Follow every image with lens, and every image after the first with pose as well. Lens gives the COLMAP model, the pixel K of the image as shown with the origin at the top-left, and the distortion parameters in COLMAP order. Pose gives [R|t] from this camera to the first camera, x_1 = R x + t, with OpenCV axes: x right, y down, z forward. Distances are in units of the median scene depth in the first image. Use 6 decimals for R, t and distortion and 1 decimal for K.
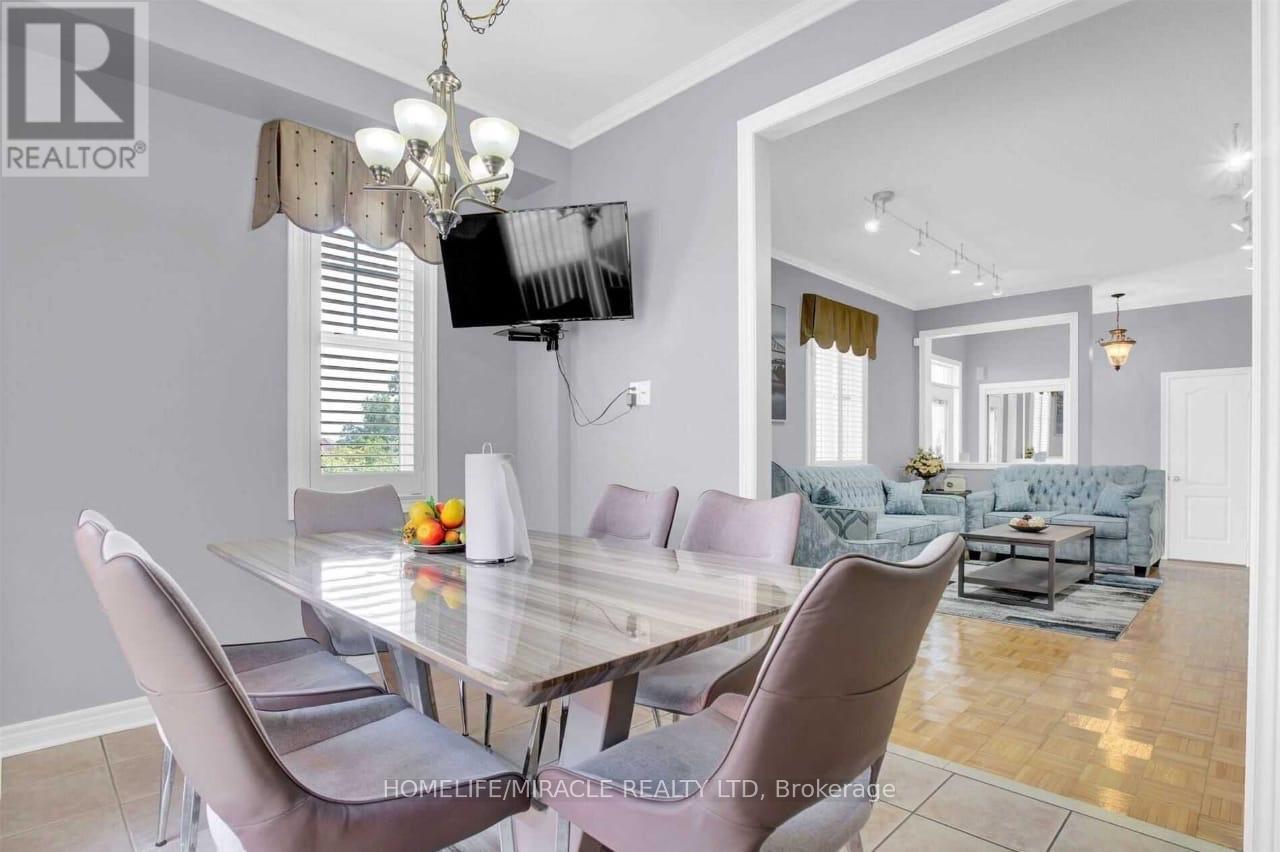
lens RADIAL K [[628.4, 0, 641.5], [0, 628.4, 452.2], [0, 0, 1]] dist [-0.027574, 0.009475]
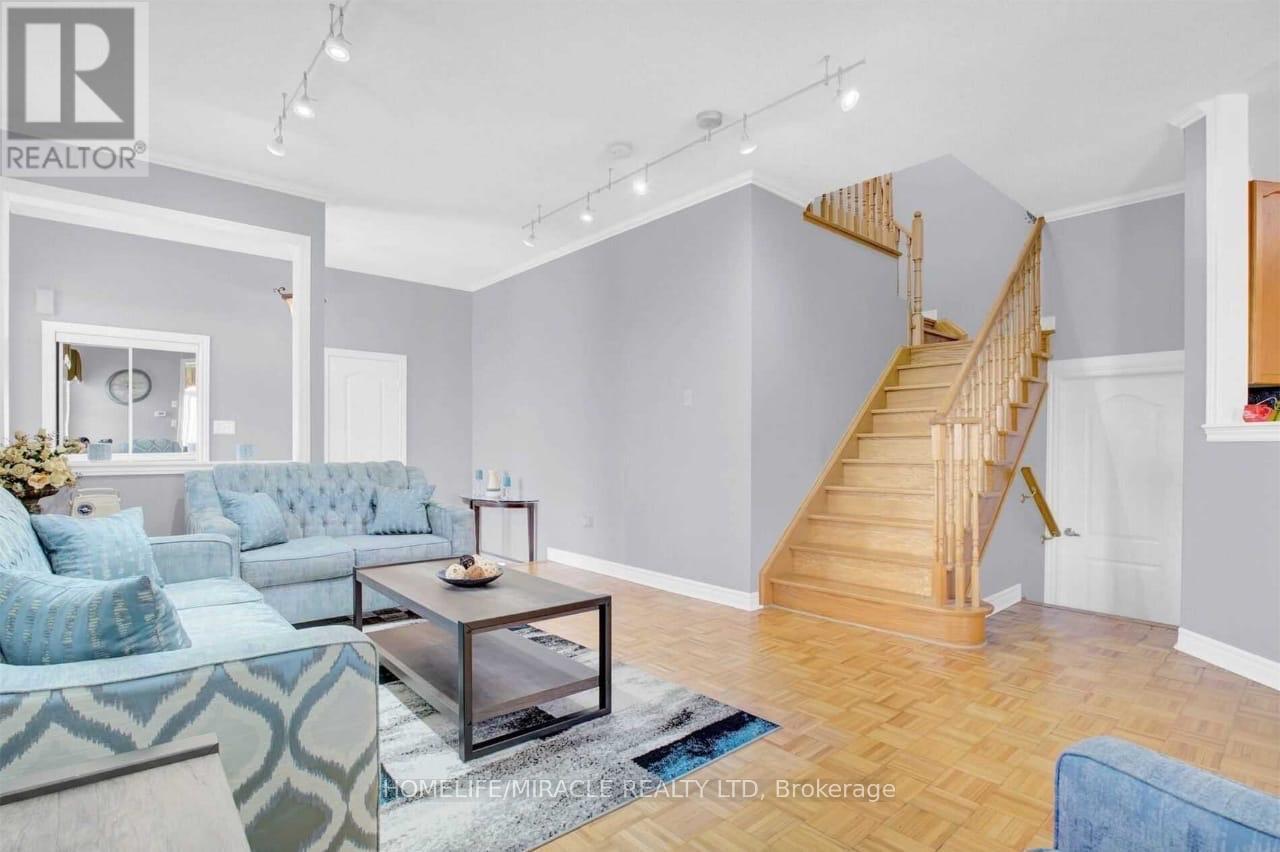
lens RADIAL K [[628.4, 0, 641.5], [0, 628.4, 452.2], [0, 0, 1]] dist [-0.027574, 0.009475]
pose [[0.074152, -0.008319, 0.997212, 0.053836], [-0.000545, 0.999965, 0.008382, 0.003282], [-0.997247, -0.001165, 0.074145, 0.623054]]
